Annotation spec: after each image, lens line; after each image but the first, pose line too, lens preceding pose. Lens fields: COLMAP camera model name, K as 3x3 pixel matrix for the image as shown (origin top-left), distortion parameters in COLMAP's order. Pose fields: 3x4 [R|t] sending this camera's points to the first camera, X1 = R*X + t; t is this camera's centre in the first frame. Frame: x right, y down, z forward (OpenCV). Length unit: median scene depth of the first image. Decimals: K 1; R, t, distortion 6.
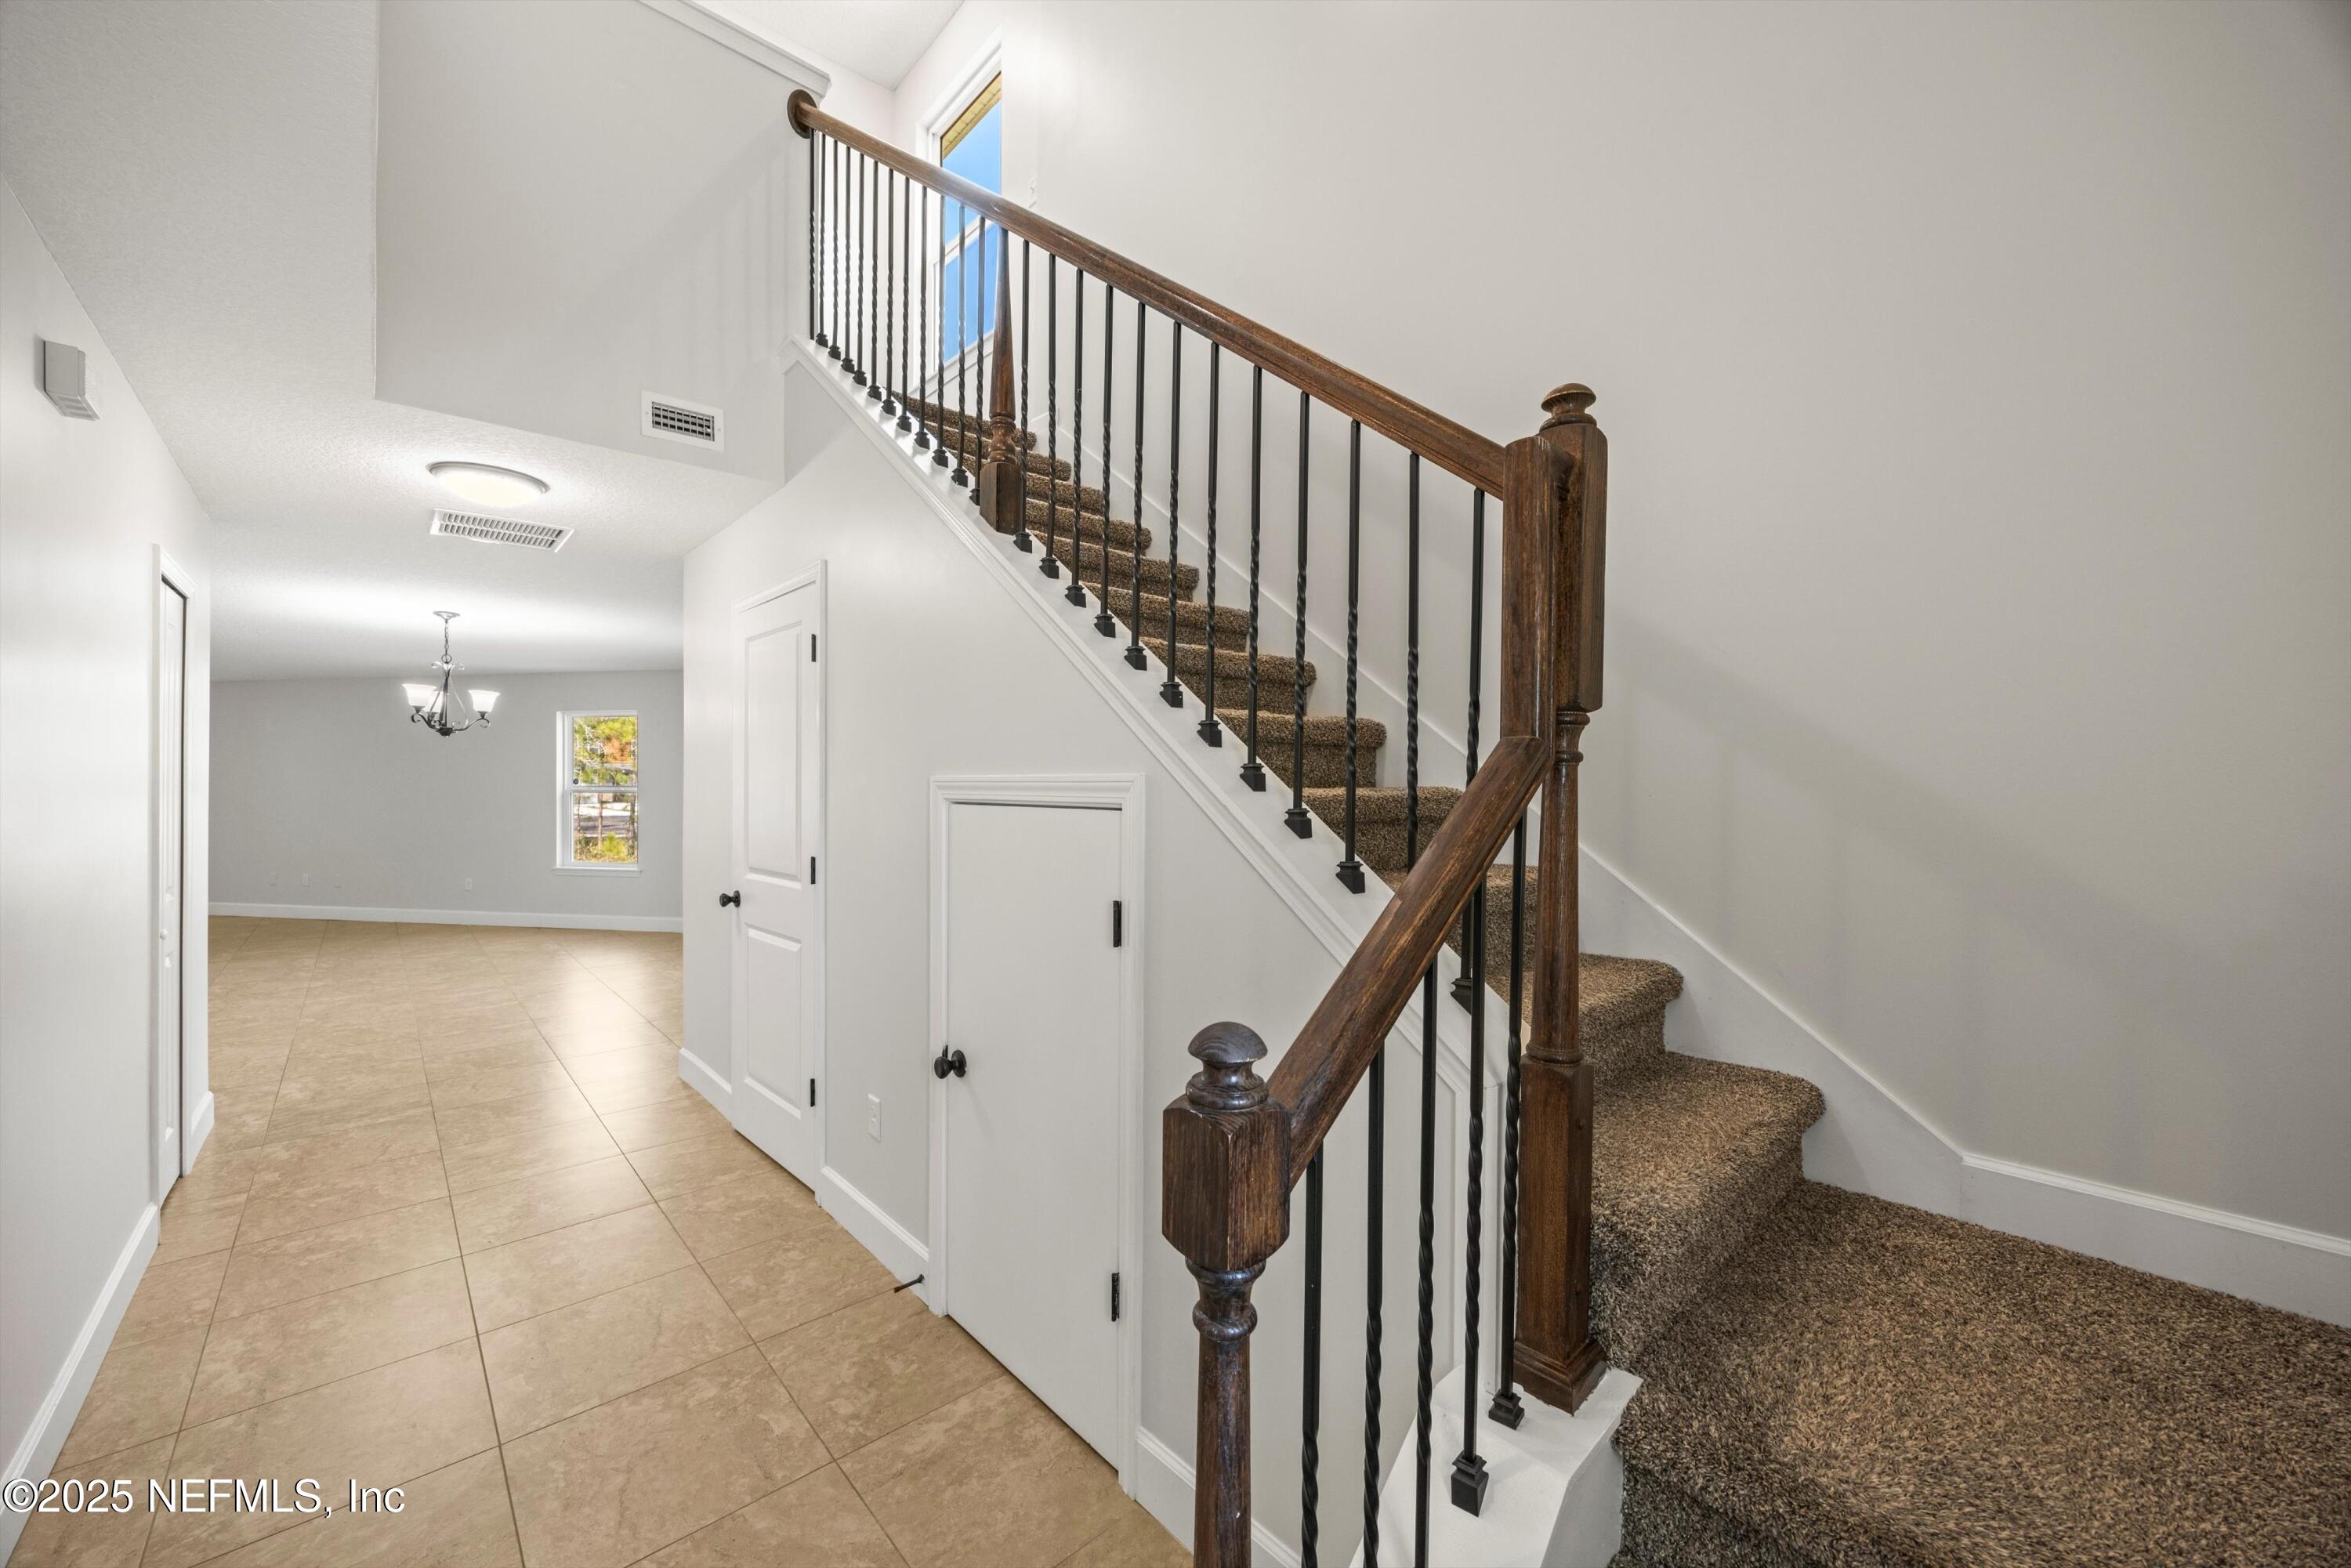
lens RADIAL K [[892.2, 0, 1171.1], [0, 892.2, 786.8], [0, 0, 1]] dist [0.000380, -0.000438]
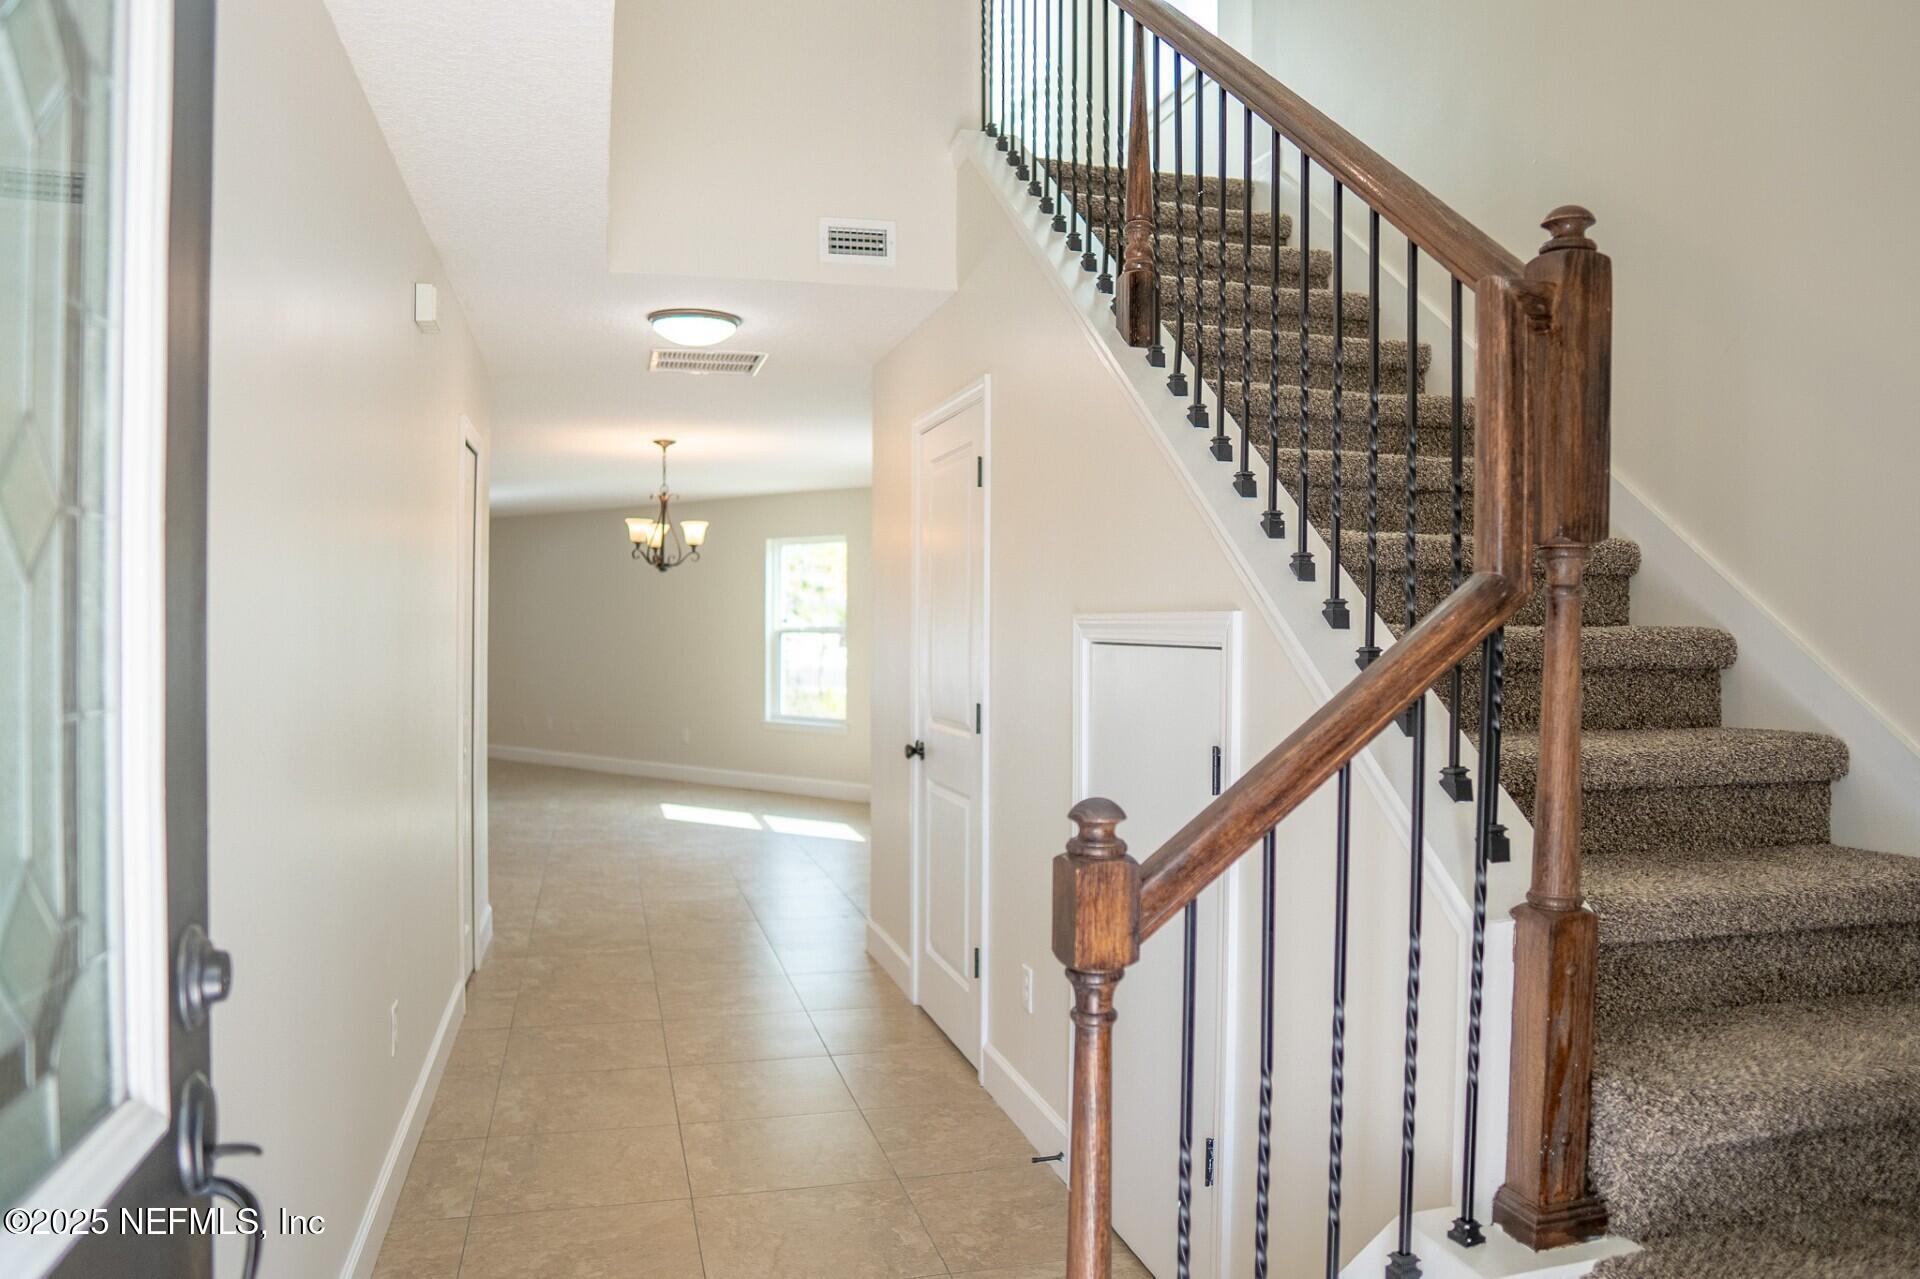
lens RADIAL K [[1350.5, 0, 962.5], [0, 1350.5, 631.1], [0, 0, 1]] dist [-0.106030, 0.105075]
pose [[0.892452, 0.004806, -0.451116, 0.221093], [-0.004226, 0.999988, 0.002293, 0.003263], [0.451122, -0.000140, 0.892462, -0.248265]]
